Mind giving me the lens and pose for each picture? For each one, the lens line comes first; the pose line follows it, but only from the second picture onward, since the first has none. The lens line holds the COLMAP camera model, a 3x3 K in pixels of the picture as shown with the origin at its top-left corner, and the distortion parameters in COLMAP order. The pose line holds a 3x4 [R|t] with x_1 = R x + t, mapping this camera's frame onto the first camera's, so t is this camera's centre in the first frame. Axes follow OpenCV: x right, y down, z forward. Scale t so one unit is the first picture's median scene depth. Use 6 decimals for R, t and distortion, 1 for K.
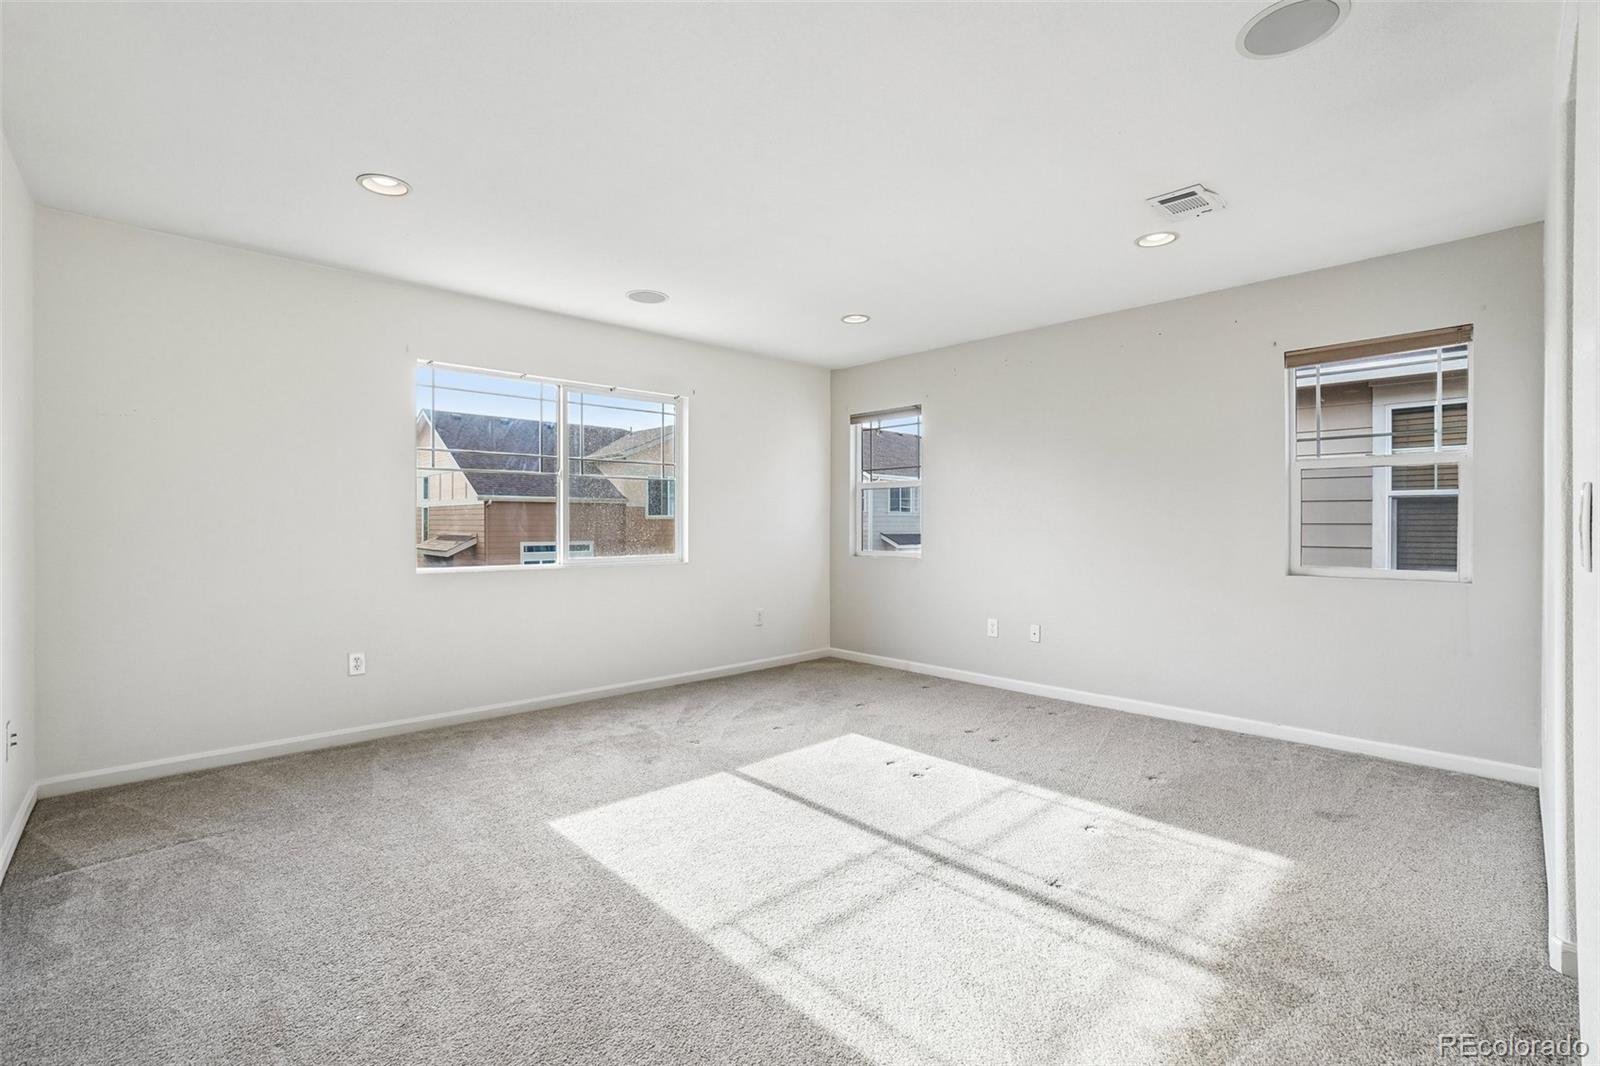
lens RADIAL K [[702.7, 0, 791.1], [0, 702.7, 532.2], [0, 0, 1]] dist [-0.027223, 0.000017]
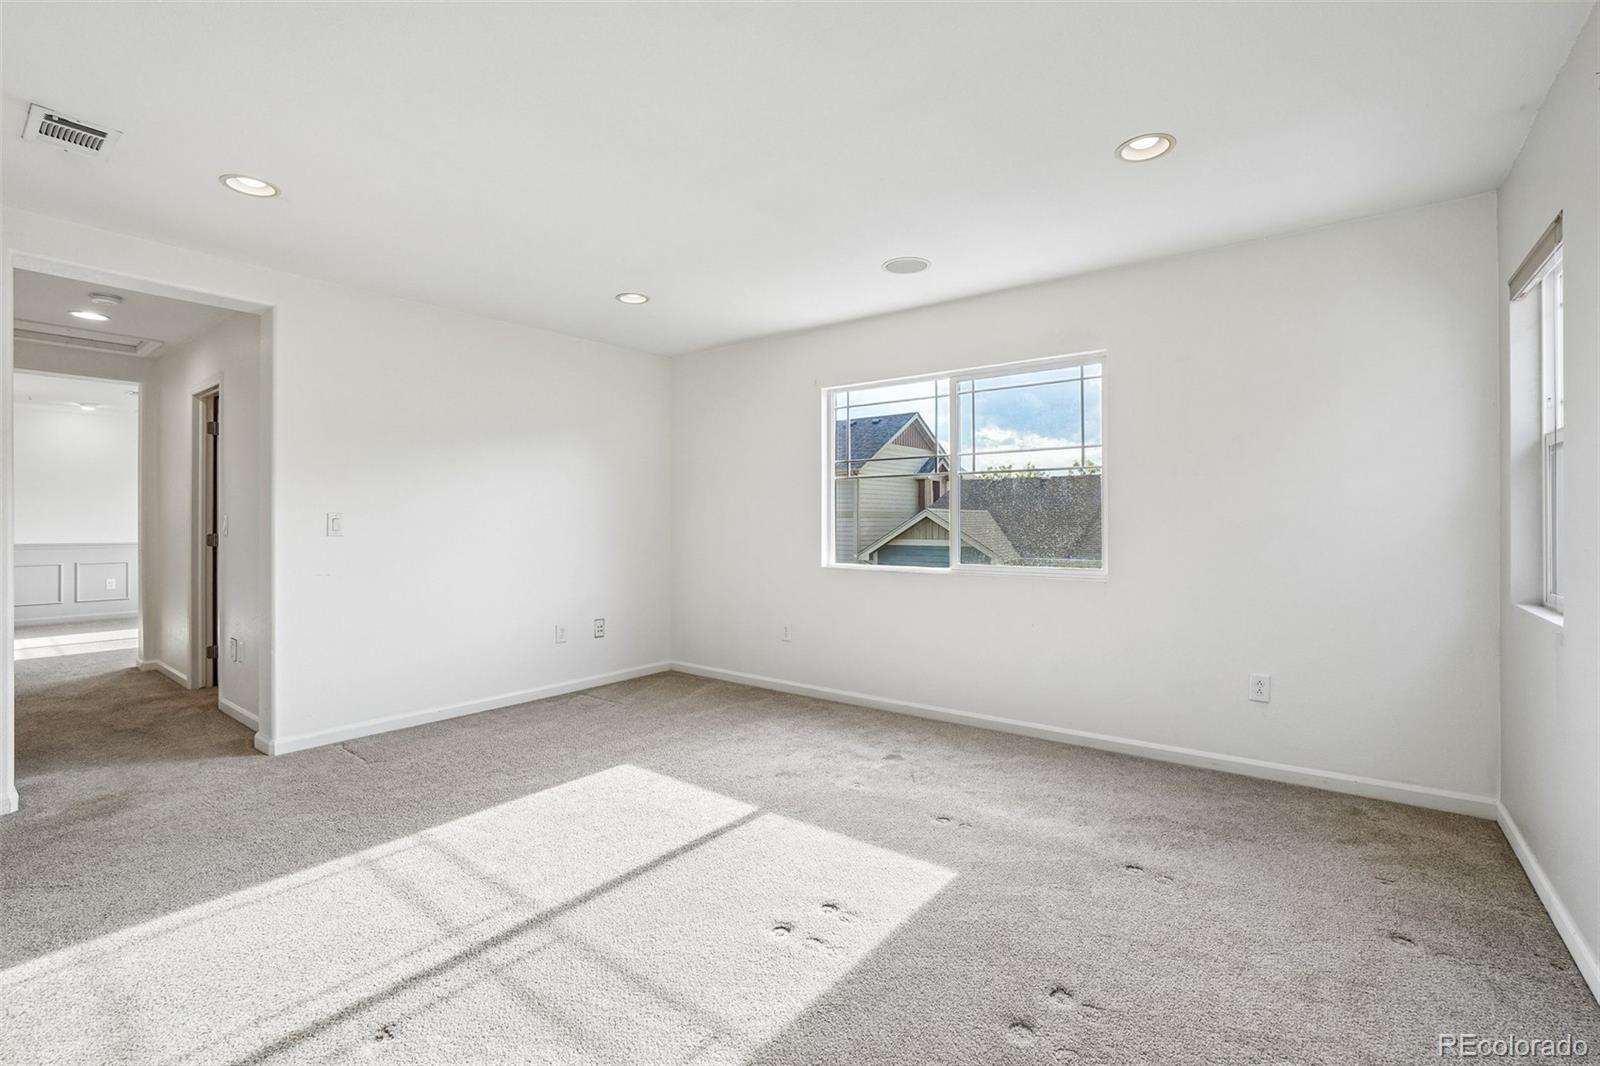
lens RADIAL K [[702.7, 0, 792.6], [0, 702.7, 523.3], [0, 0, 1]] dist [-0.027223, 0.000017]
pose [[0.166698, -0.003882, -0.986000, 0.712600], [-0.015448, 0.999859, -0.006549, -0.008053], [0.985887, 0.016323, 0.166614, 0.815111]]
